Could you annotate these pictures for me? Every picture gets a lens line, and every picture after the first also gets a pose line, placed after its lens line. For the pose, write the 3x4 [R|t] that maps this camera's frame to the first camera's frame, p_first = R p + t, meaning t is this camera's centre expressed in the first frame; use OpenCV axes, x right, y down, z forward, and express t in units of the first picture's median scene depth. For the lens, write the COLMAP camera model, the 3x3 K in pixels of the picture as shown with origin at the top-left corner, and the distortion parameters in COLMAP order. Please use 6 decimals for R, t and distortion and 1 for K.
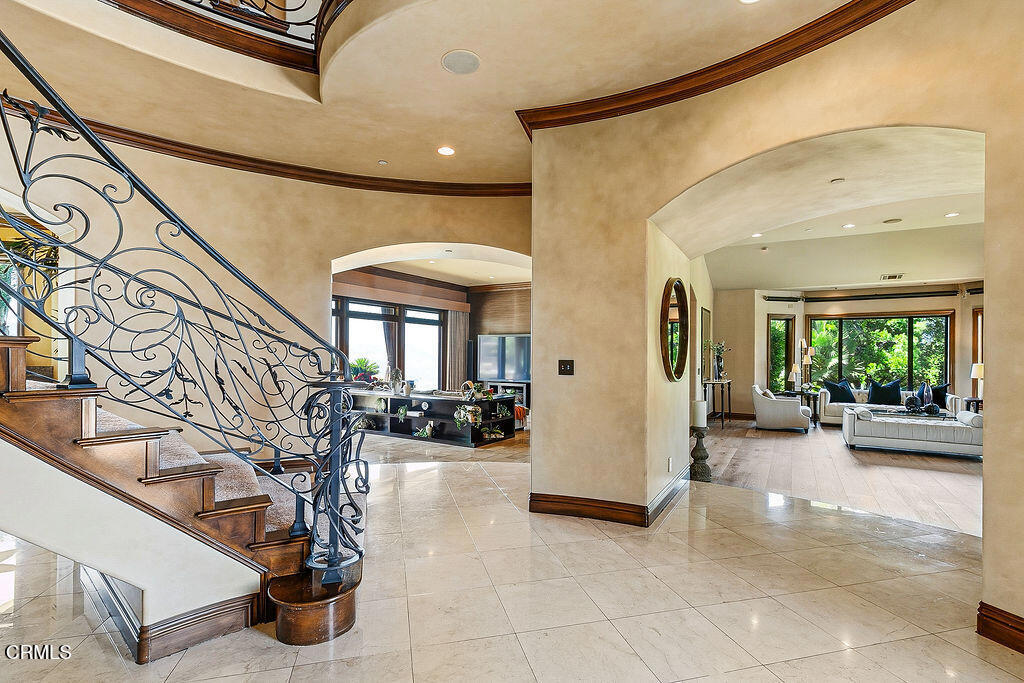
lens RADIAL K [[453.8, 0, 516.8], [0, 453.8, 349.0], [0, 0, 1]] dist [0.001101, -0.000083]
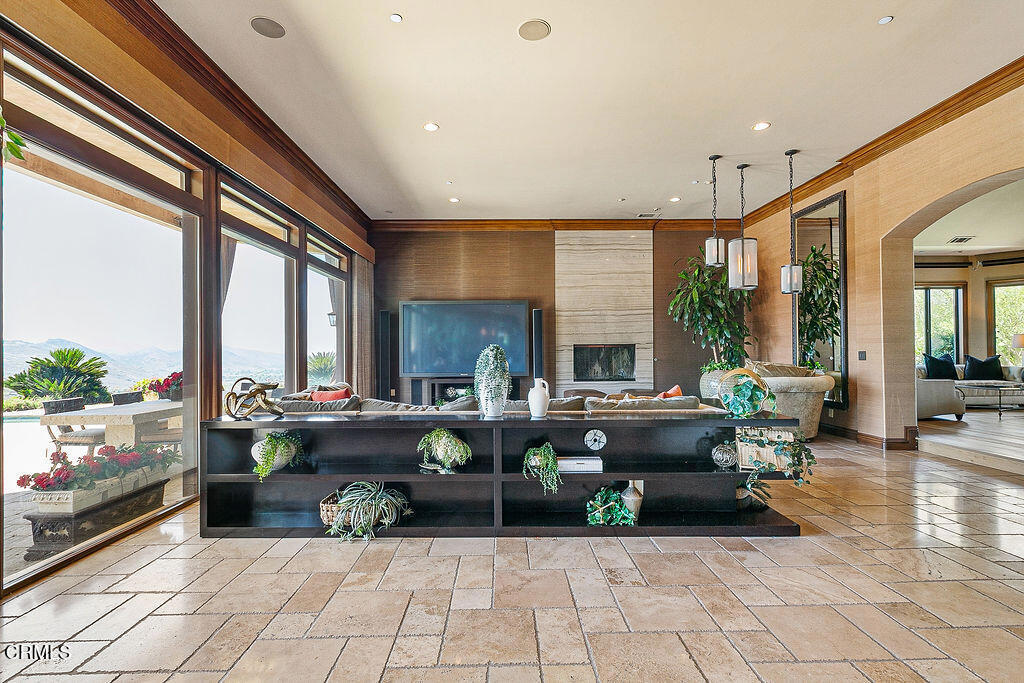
lens RADIAL K [[453.8, 0, 516.8], [0, 453.8, 349.0], [0, 0, 1]] dist [0.001101, -0.000083]
pose [[0.836386, -0.017733, 0.547854, -1.076487], [0.009252, 0.999791, 0.018237, 0.082511], [-0.548063, -0.010184, 0.836375, 1.593414]]
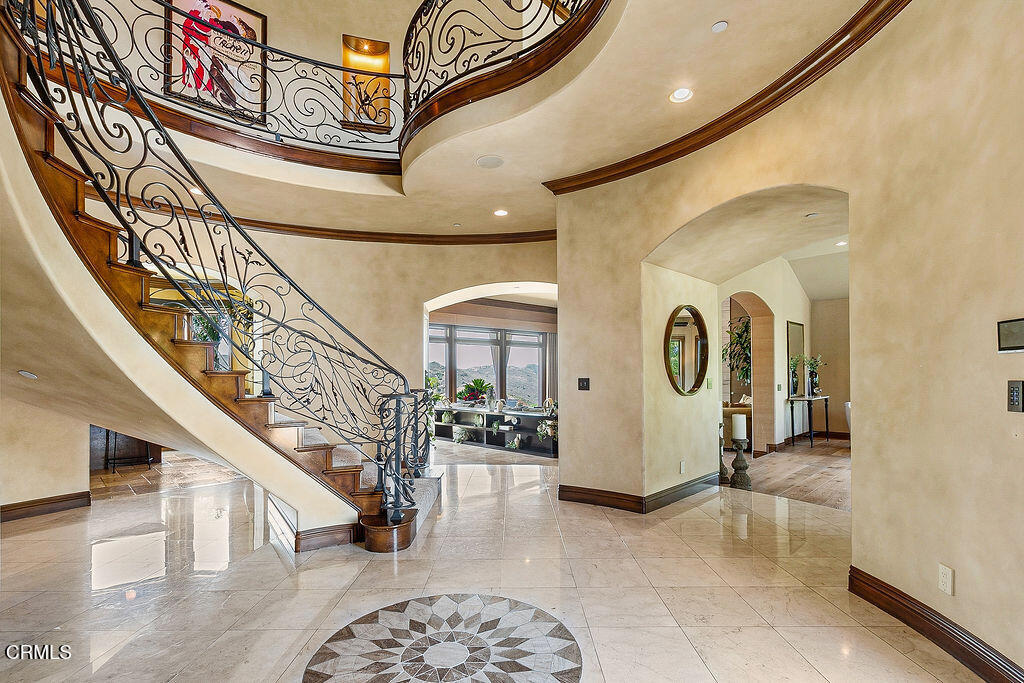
lens RADIAL K [[477.7, 0, 510.4], [0, 477.7, 358.4], [0, 0, 1]] dist [-0.000084, 0.000024]
pose [[0.958175, -0.027029, -0.284904, 0.291412], [0.021112, 0.999493, -0.023819, -0.002829], [0.285404, 0.016808, 0.958260, -0.311933]]
